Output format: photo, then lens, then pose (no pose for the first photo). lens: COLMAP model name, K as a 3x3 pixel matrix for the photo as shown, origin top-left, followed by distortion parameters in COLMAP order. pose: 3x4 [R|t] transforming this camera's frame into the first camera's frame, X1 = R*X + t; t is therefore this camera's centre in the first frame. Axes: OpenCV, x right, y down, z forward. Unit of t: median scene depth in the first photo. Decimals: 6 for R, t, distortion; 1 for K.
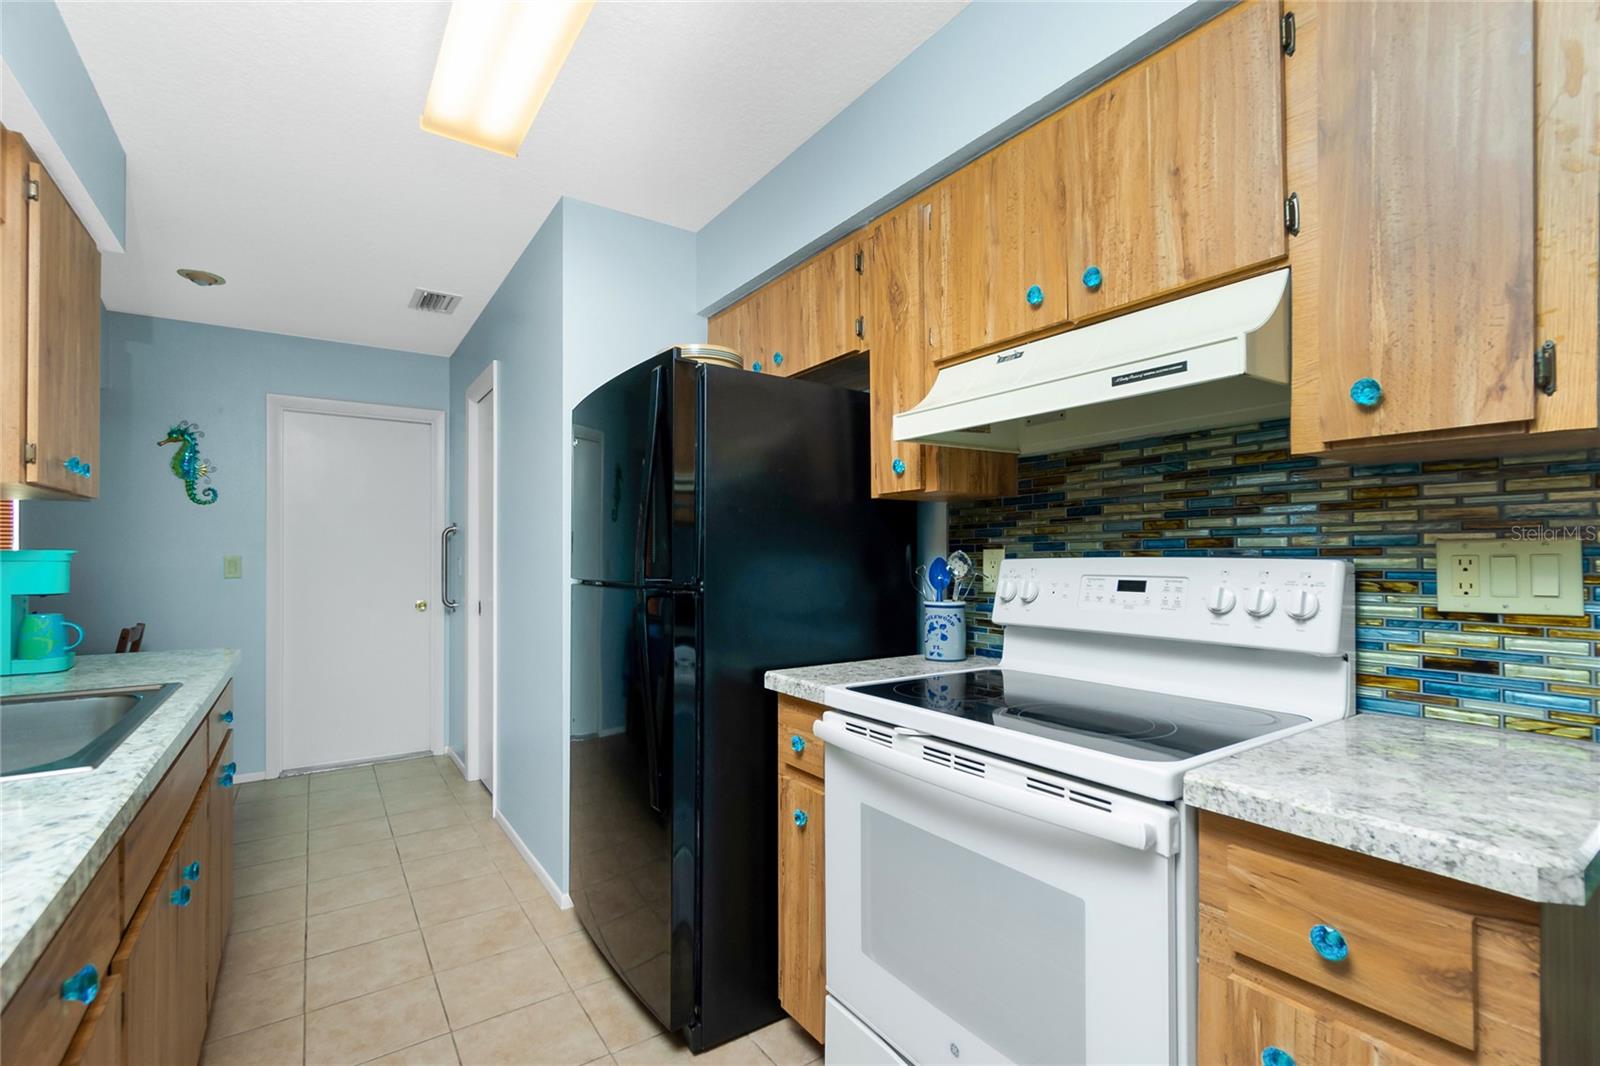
lens RADIAL K [[722.0, 0, 798.7], [0, 722.0, 552.9], [0, 0, 1]] dist [-0.025499, 0.019845]
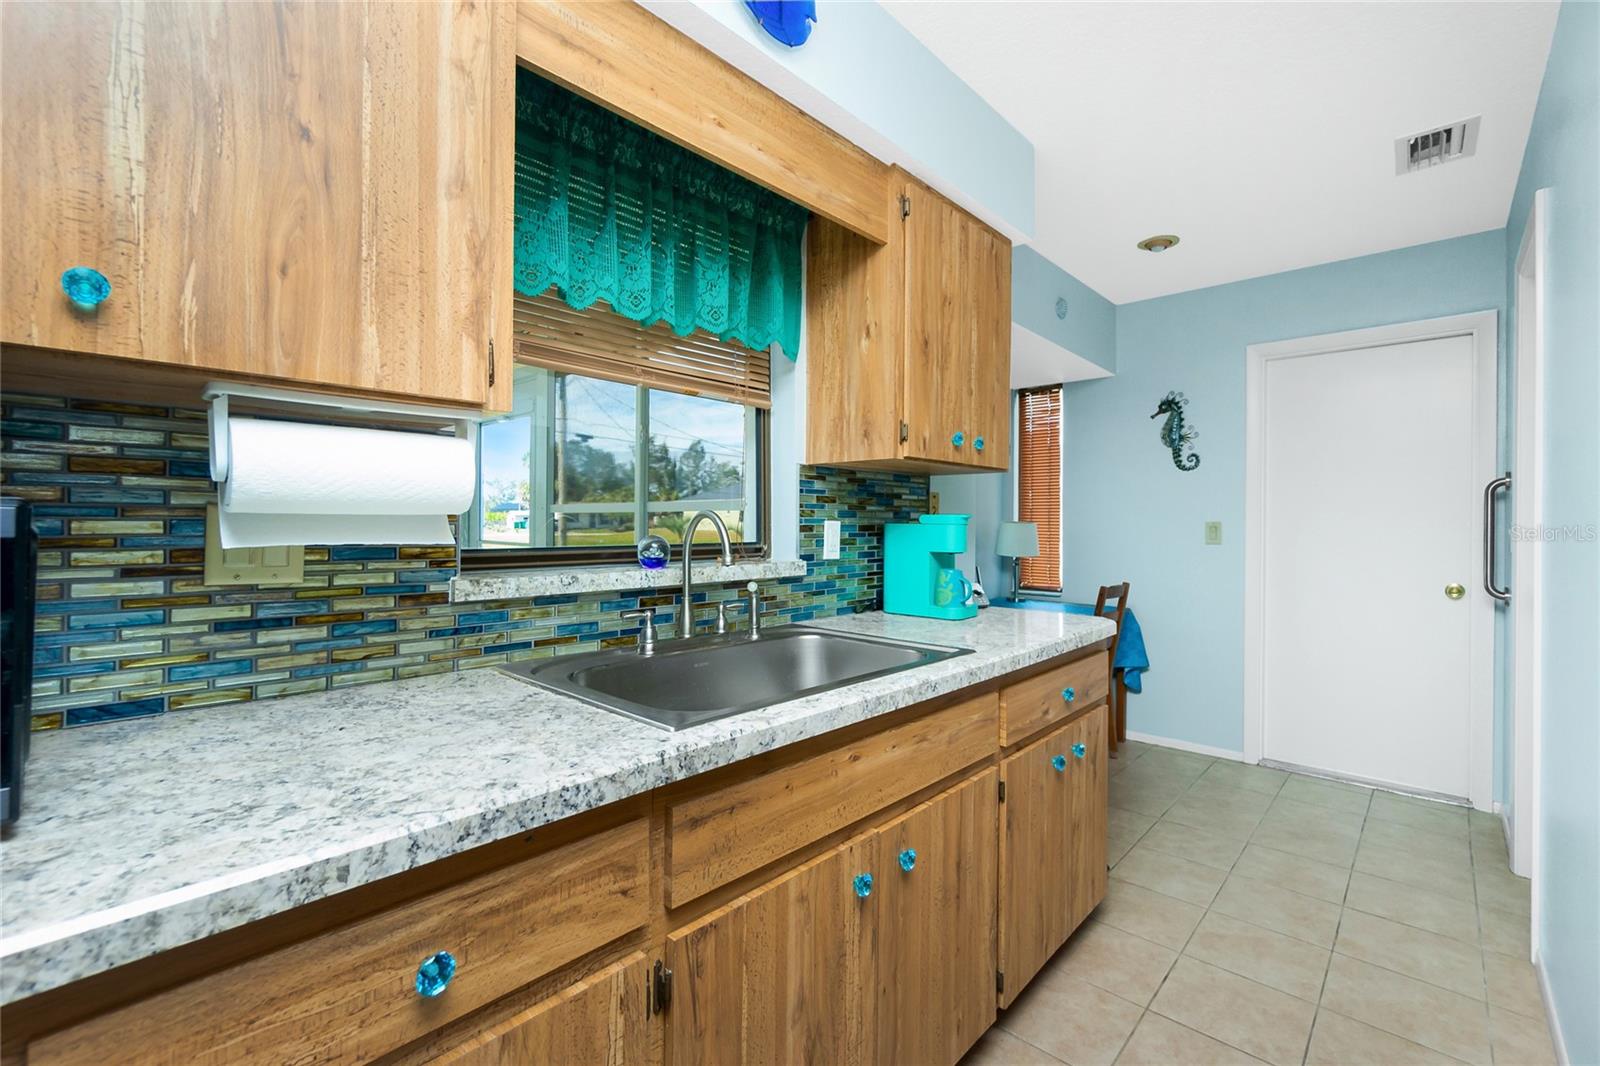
lens RADIAL K [[683.3, 0, 794.9], [0, 683.3, 522.8], [0, 0, 1]] dist [-0.000811, 0.000550]
pose [[0.215222, 0.004675, -0.976554, -0.017648], [-0.000409, 0.999989, 0.004697, 0.006958], [0.976565, -0.000611, 0.215222, 0.788245]]
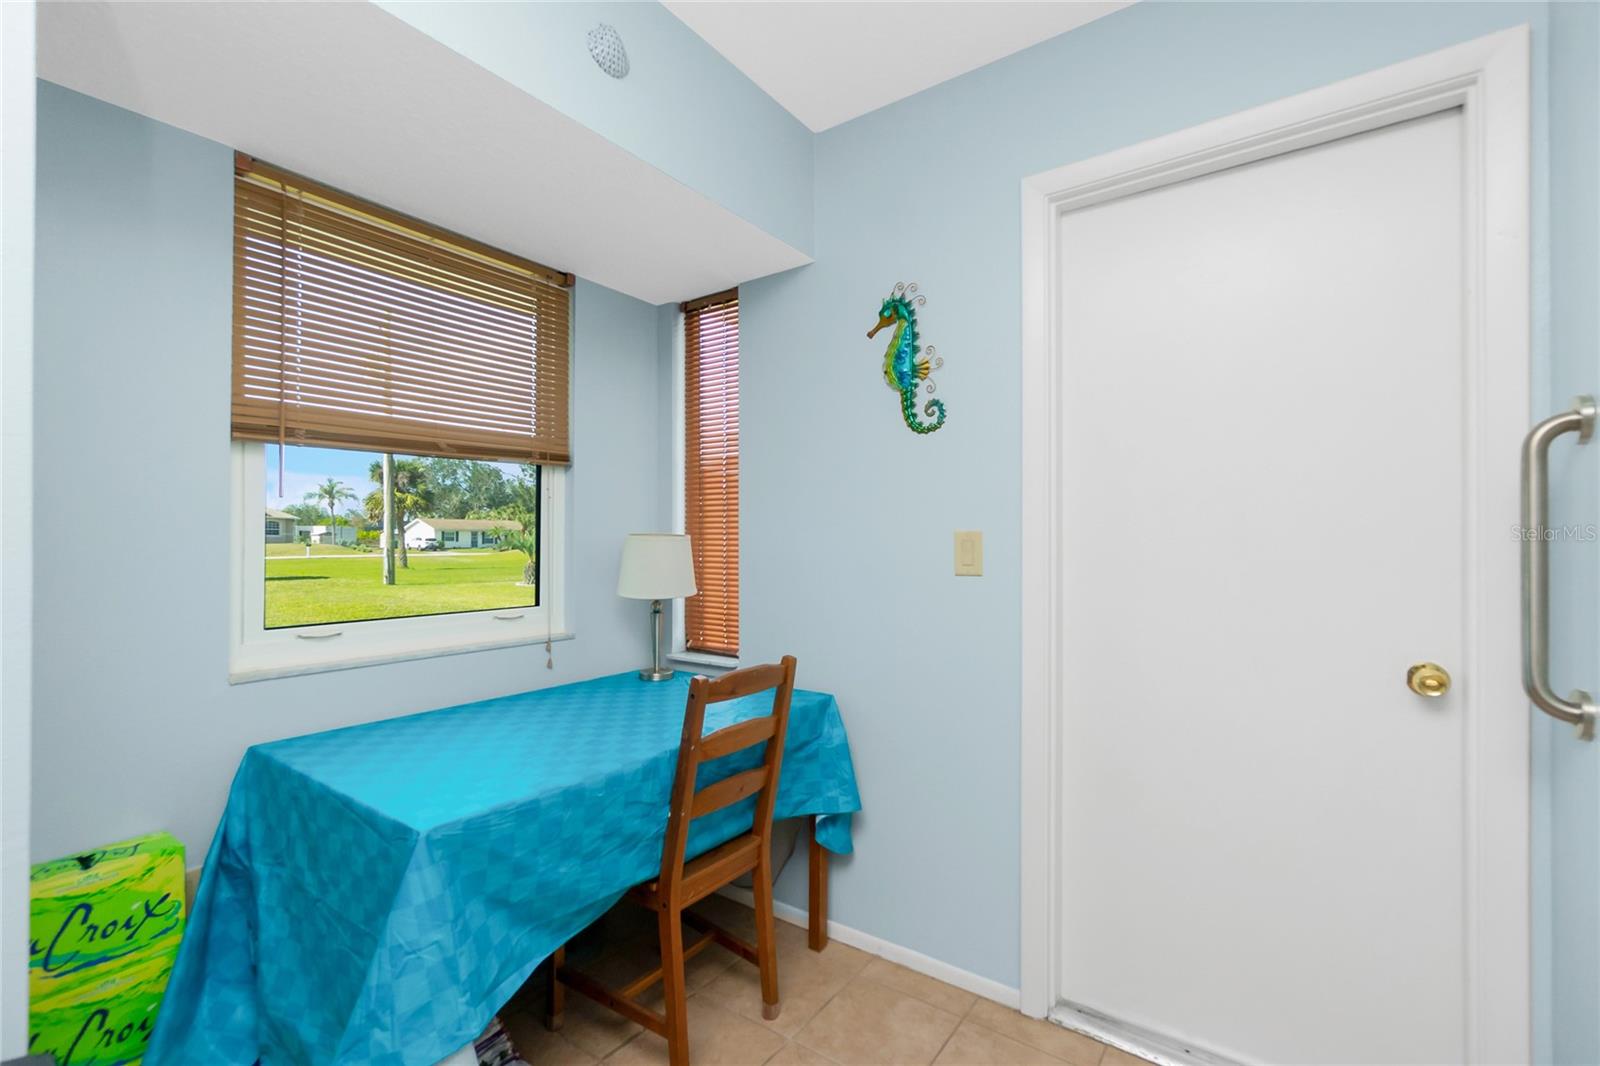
lens RADIAL K [[695.0, 0, 772.3], [0, 695.0, 532.6], [0, 0, 1]] dist [-0.013647, -0.000013]
pose [[0.326894, -0.003656, -0.945054, -1.226626], [0.004252, 0.999988, -0.002398, 0.020150], [0.945052, -0.003235, 0.326905, 2.305593]]
